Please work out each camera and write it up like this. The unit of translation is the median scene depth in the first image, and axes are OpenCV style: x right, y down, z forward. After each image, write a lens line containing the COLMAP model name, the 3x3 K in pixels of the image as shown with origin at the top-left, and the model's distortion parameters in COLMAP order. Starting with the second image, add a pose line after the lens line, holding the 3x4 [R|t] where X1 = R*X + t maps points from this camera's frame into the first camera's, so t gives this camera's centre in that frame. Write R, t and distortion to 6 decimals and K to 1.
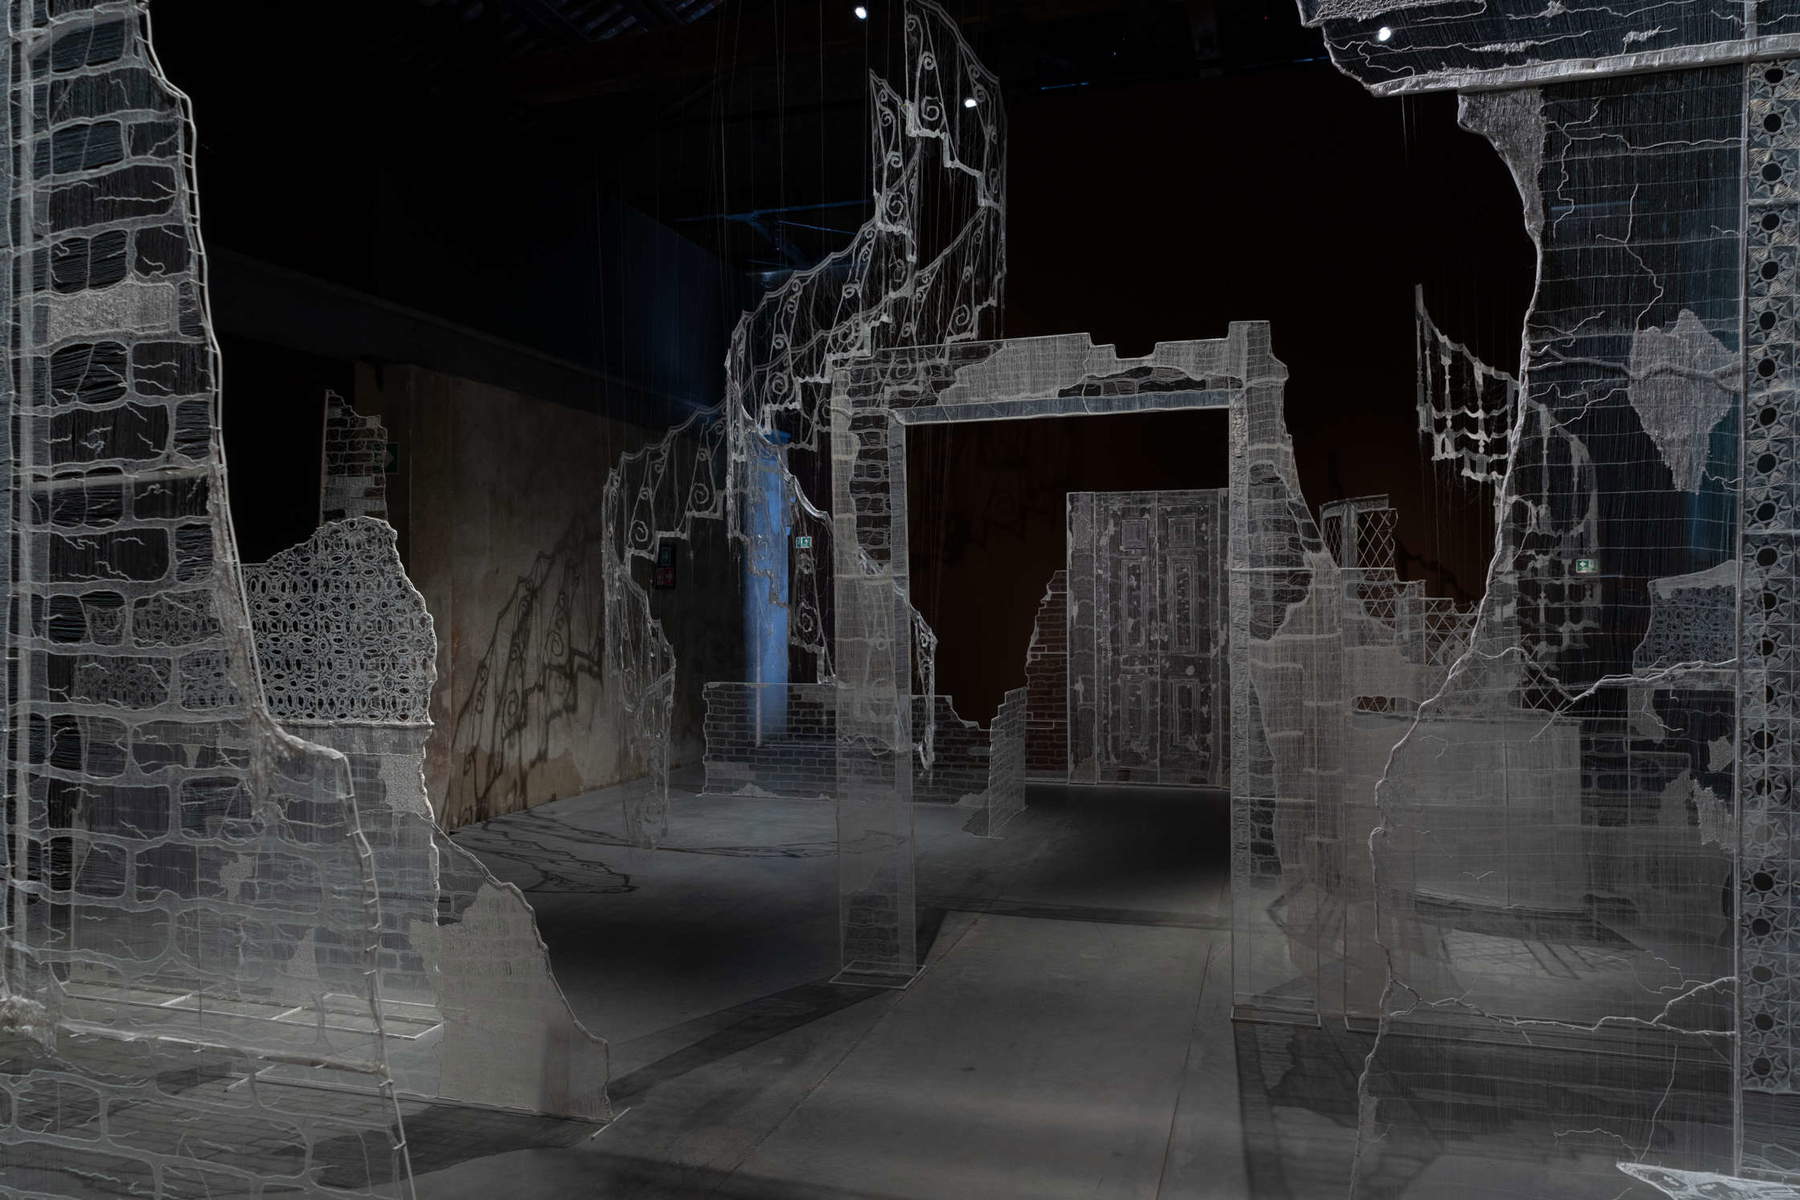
lens RADIAL K [[1204.8, 0, 885.1], [0, 1204.8, 589.4], [0, 0, 1]] dist [-0.034768, -0.000821]
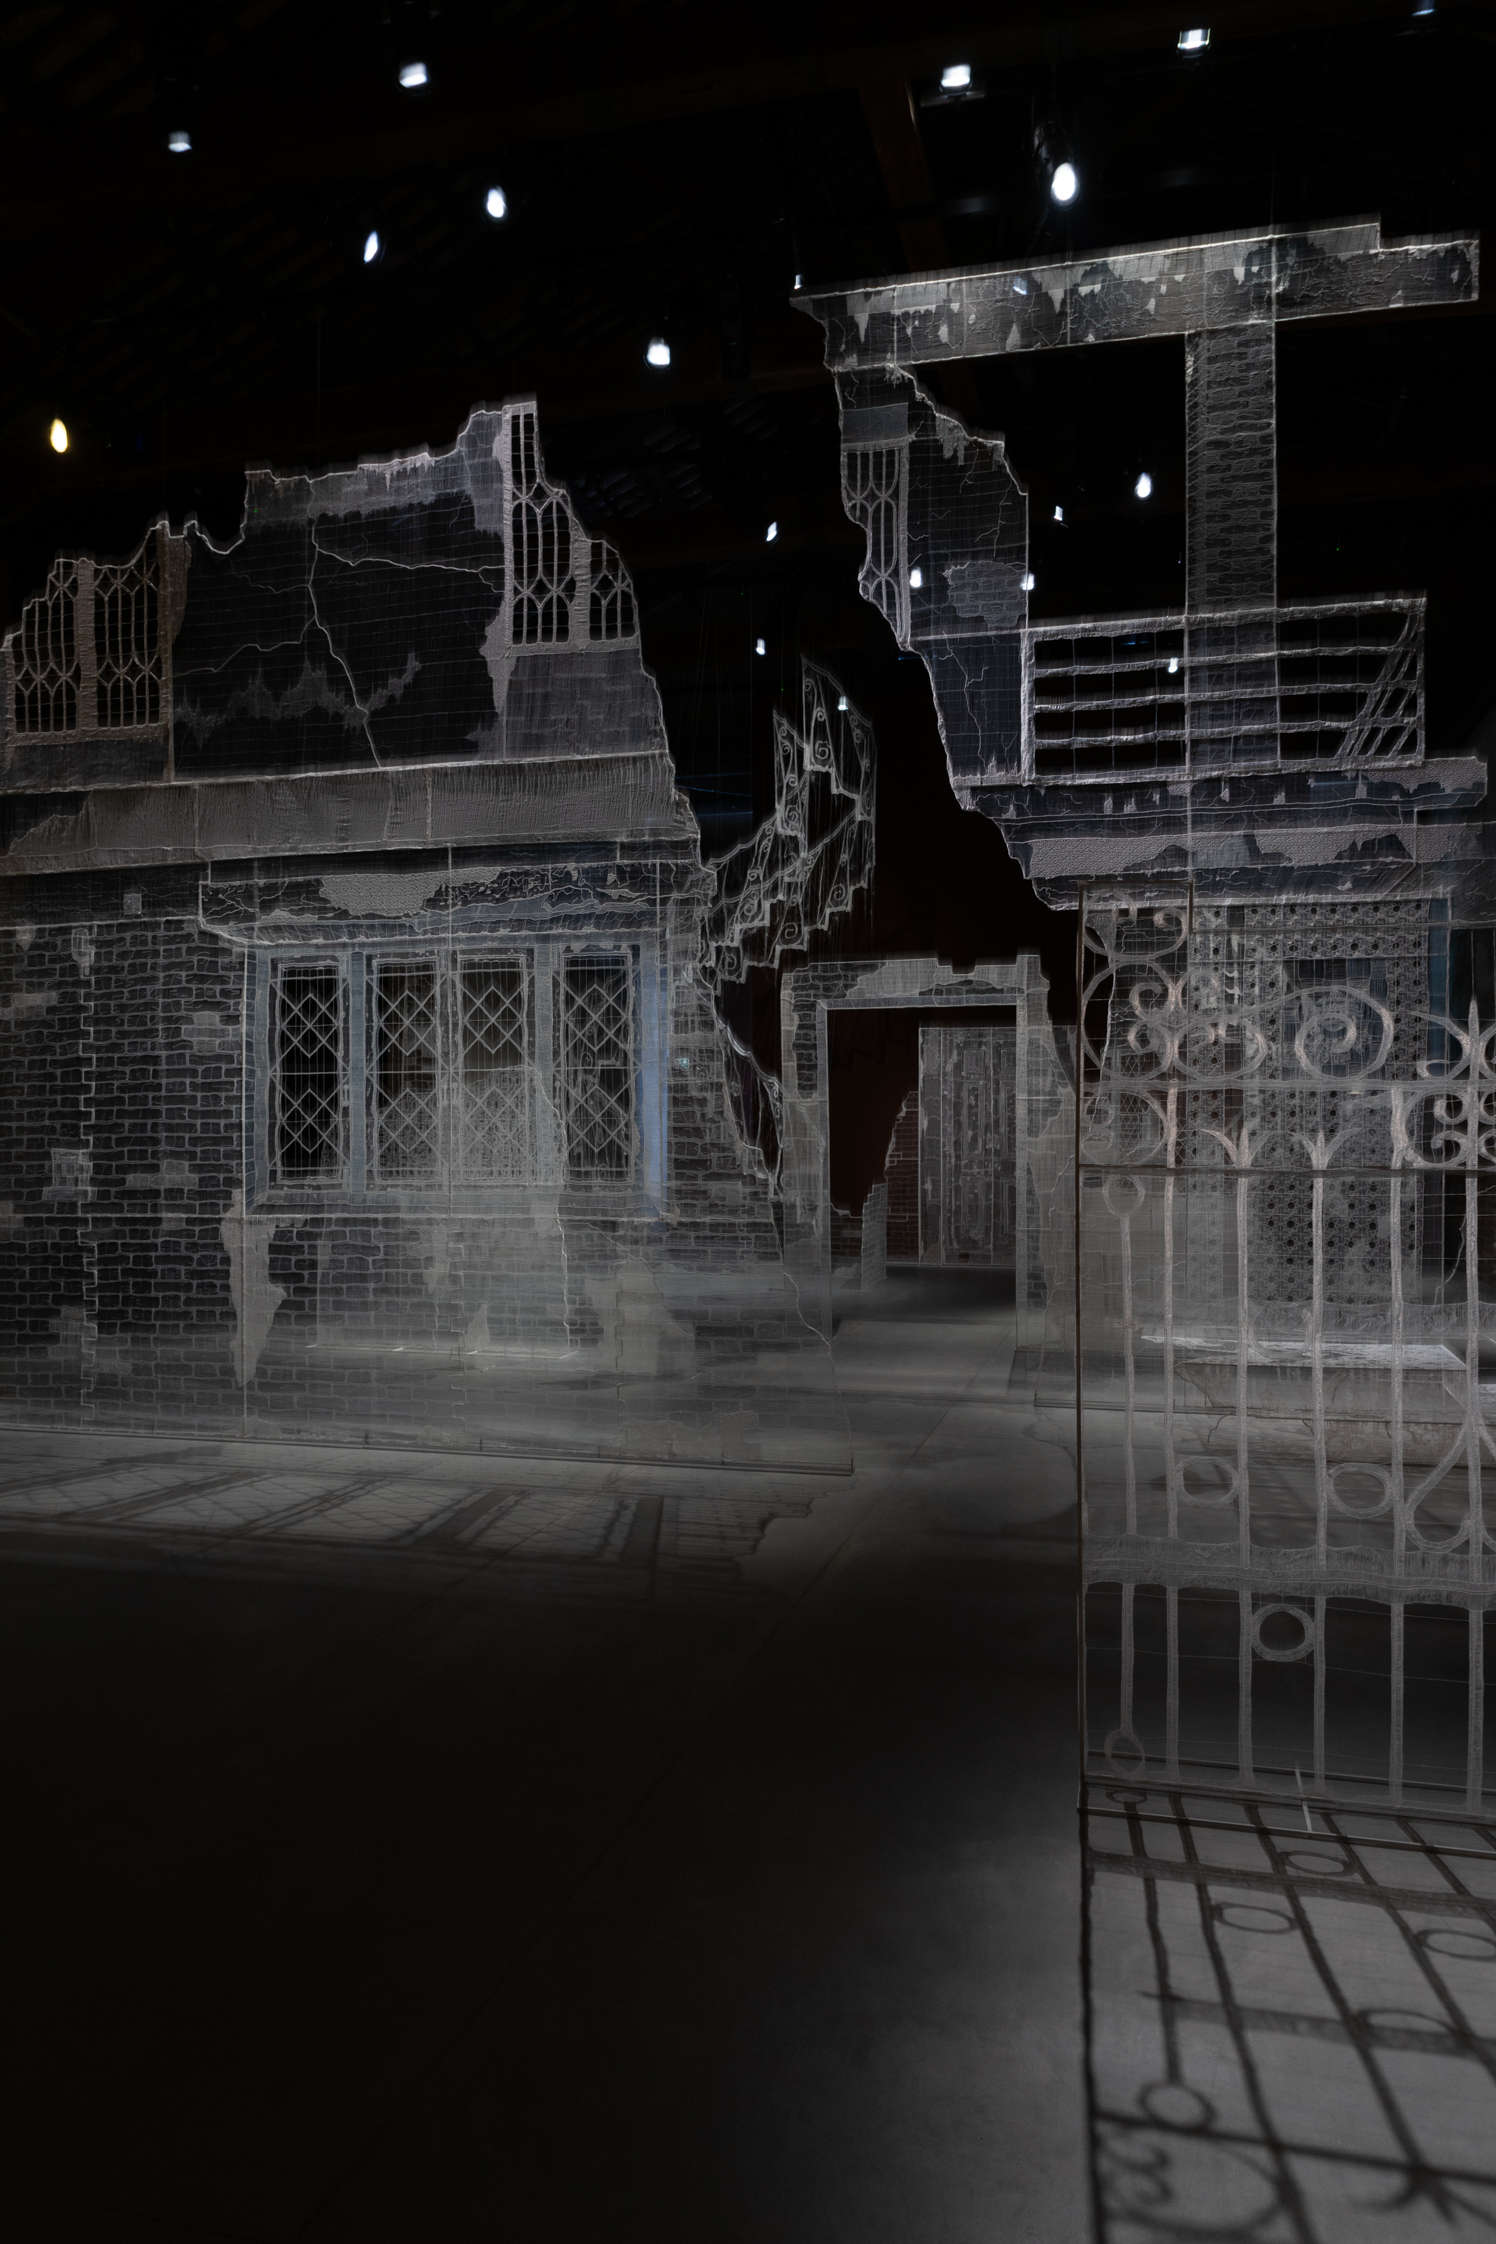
lens RADIAL K [[1502.0, 0, 758.4], [0, 1502.0, 1132.8], [0, 0, 1]] dist [-0.034768, -0.000821]
pose [[0.998815, 0.002516, 0.048608, -0.107648], [-0.003491, 0.999794, 0.019984, -0.004145], [-0.048547, -0.020130, 0.998618, -0.646966]]
